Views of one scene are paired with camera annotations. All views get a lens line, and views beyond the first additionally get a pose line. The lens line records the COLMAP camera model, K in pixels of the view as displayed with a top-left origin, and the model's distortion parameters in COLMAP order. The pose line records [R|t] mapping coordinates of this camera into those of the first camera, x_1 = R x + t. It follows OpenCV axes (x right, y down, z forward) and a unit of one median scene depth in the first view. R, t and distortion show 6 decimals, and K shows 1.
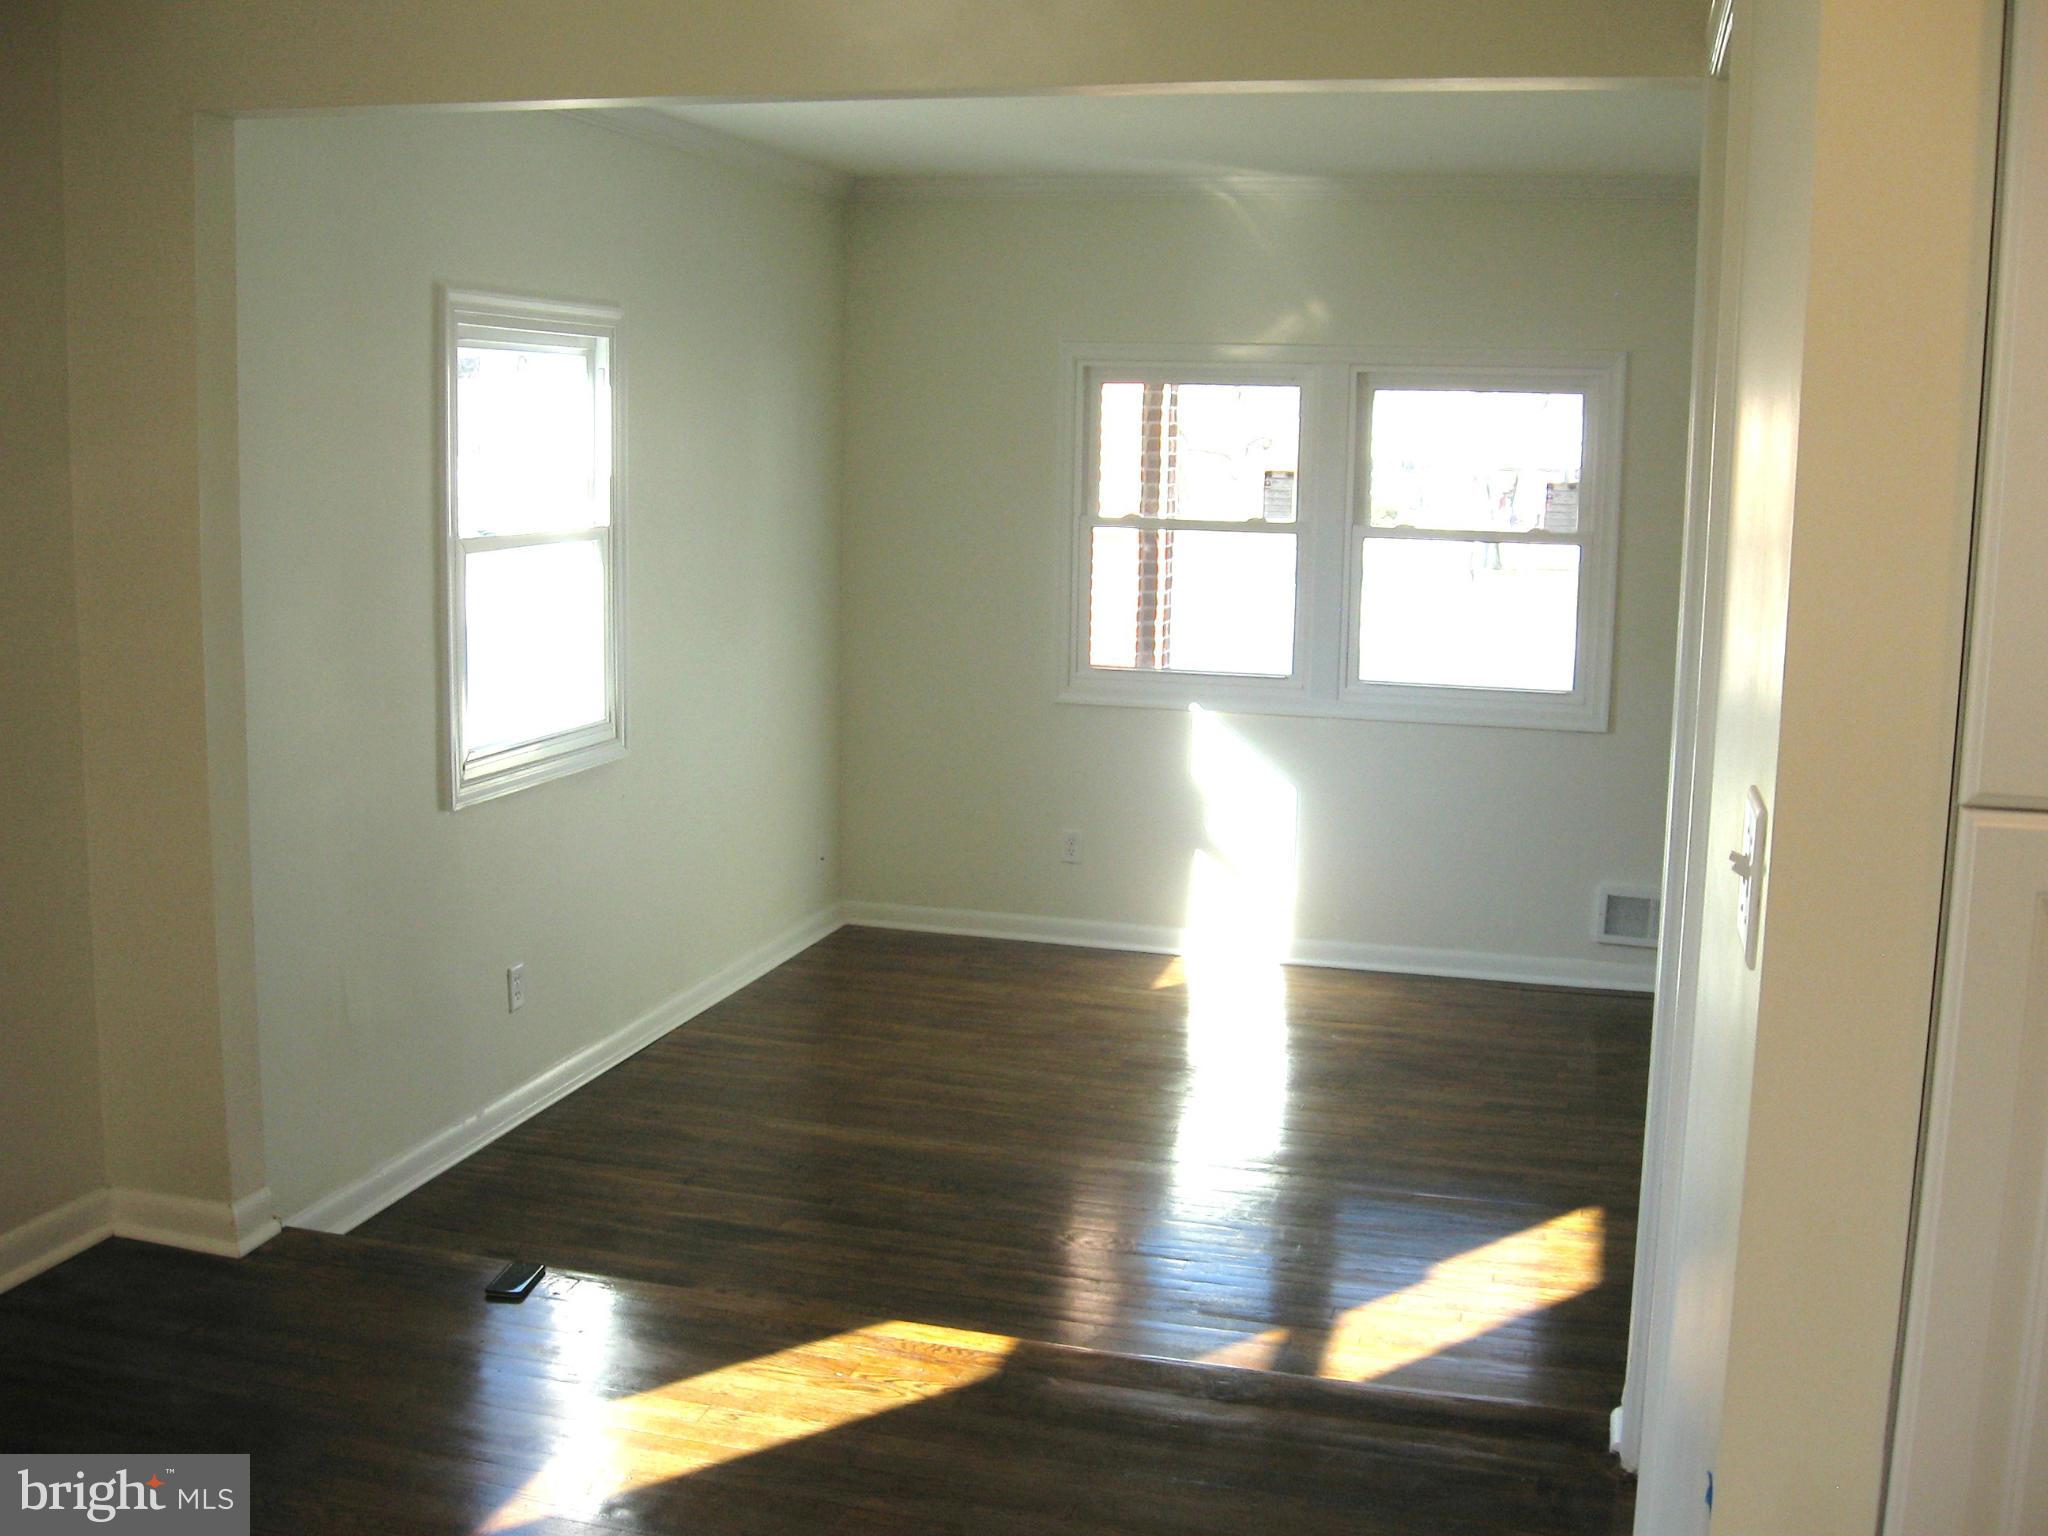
lens RADIAL K [[2124.7, 0, 1009.9], [0, 2124.7, 755.6], [0, 0, 1]] dist [-0.116596, 0.000000]
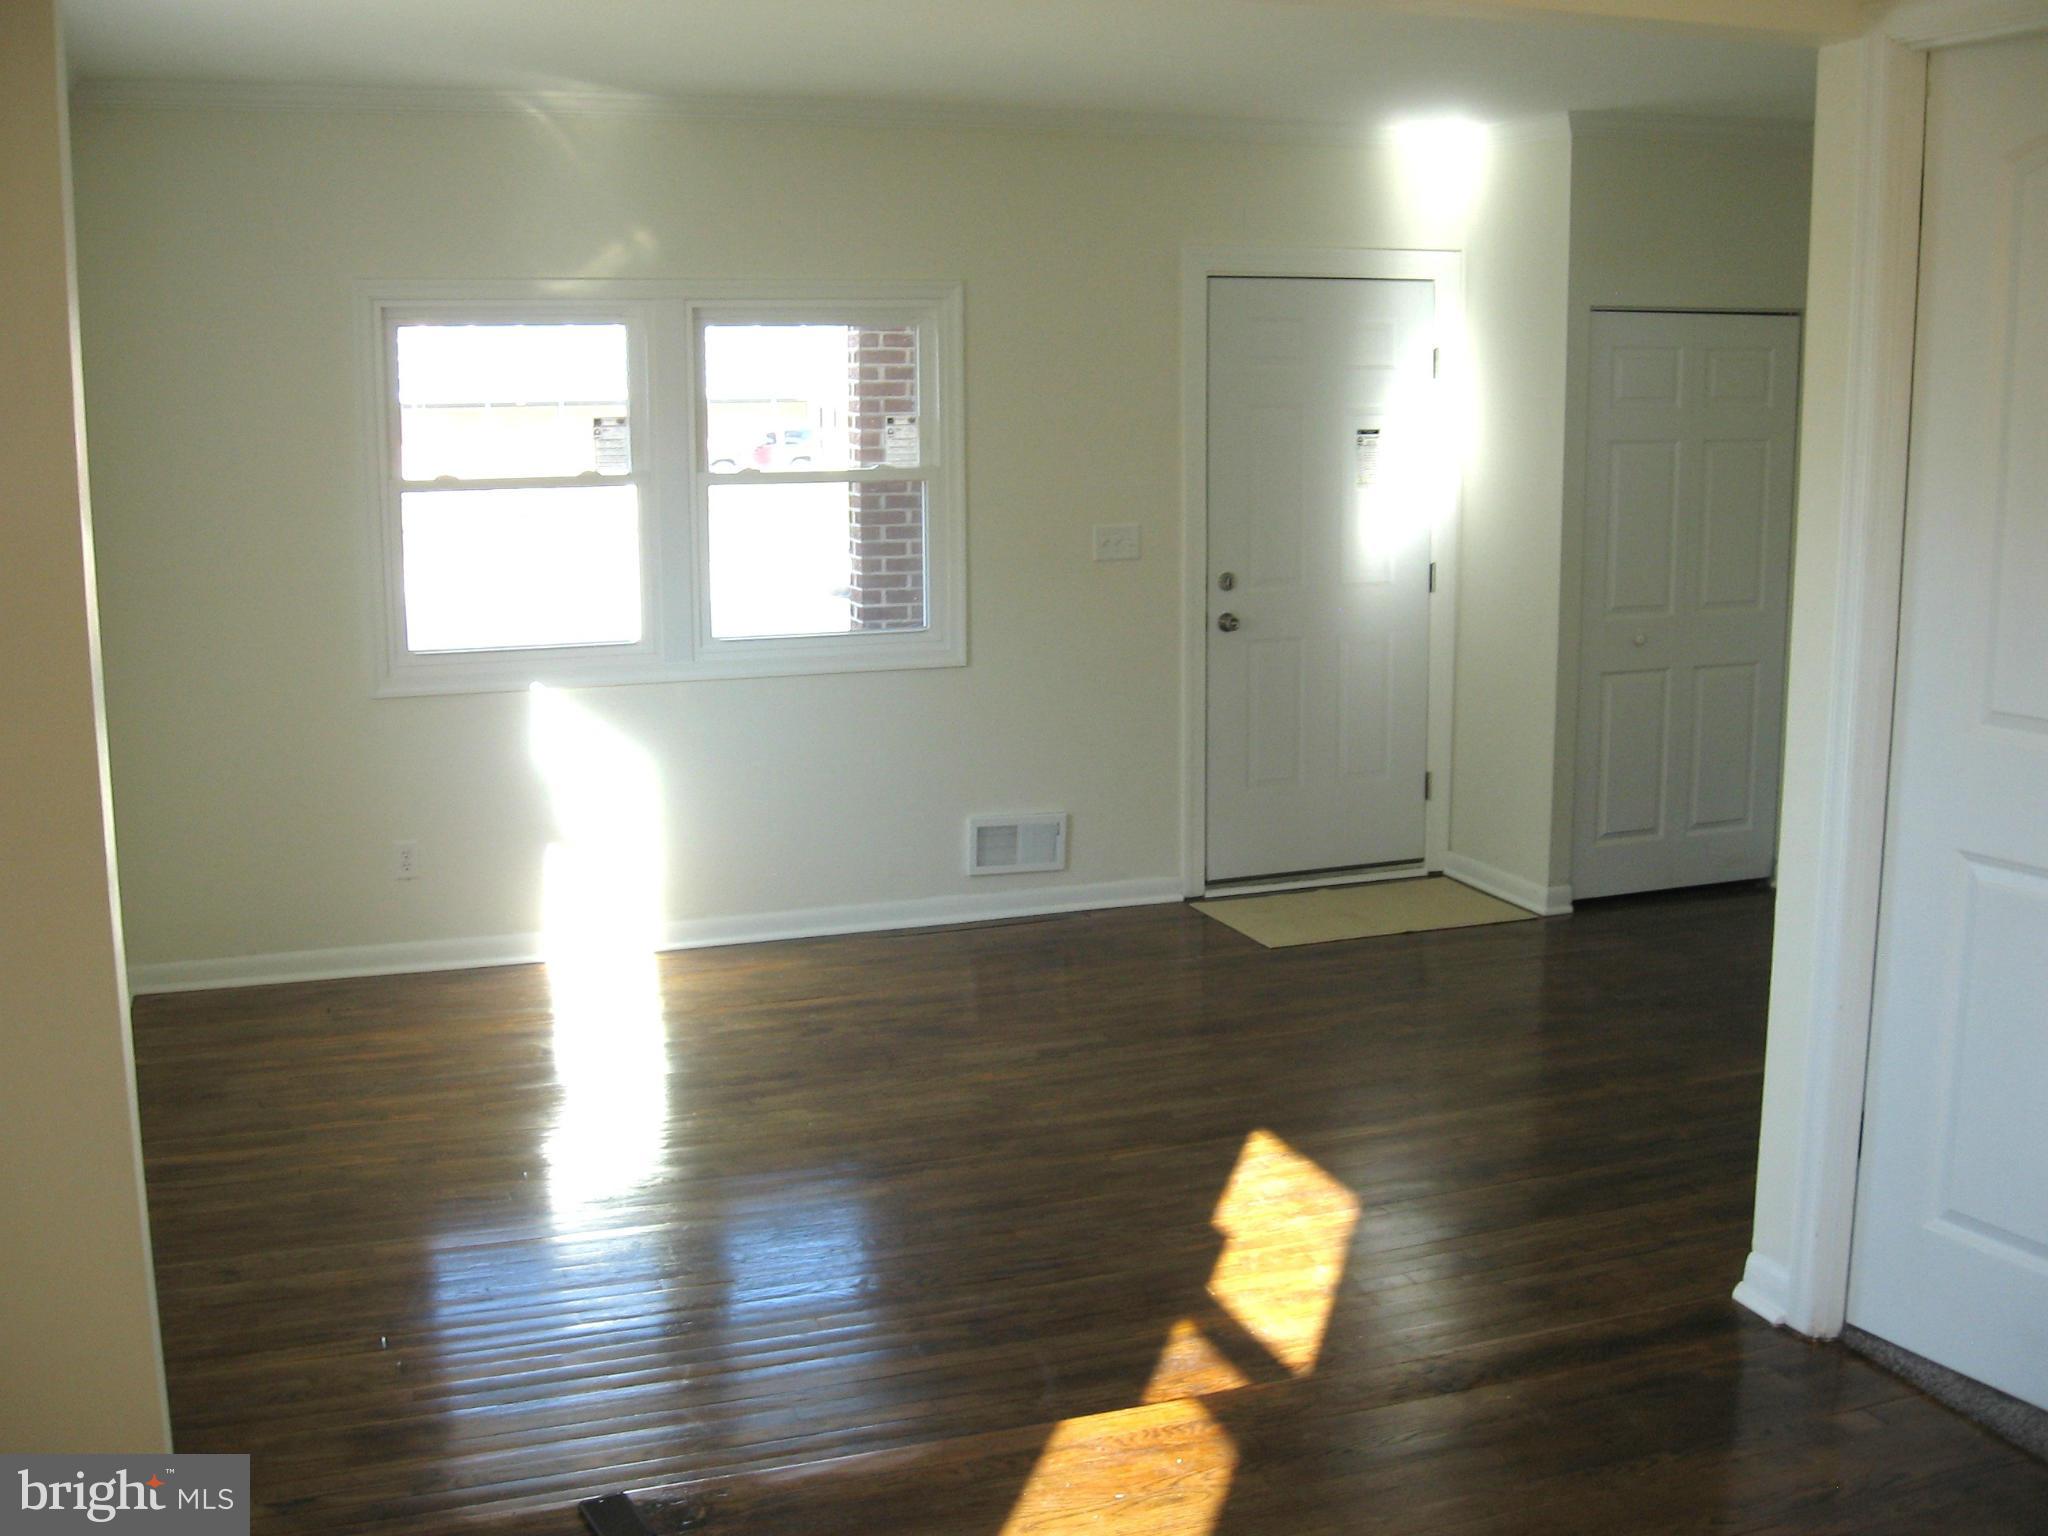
lens RADIAL K [[2124.7, 0, 1022.2], [0, 2124.7, 772.0], [0, 0, 1]] dist [-0.116596, 0.000000]
pose [[0.811876, -0.128595, 0.569491, -0.264887], [0.107557, 0.991689, 0.070595, -0.028311], [-0.573837, 0.003938, 0.818960, 0.156331]]
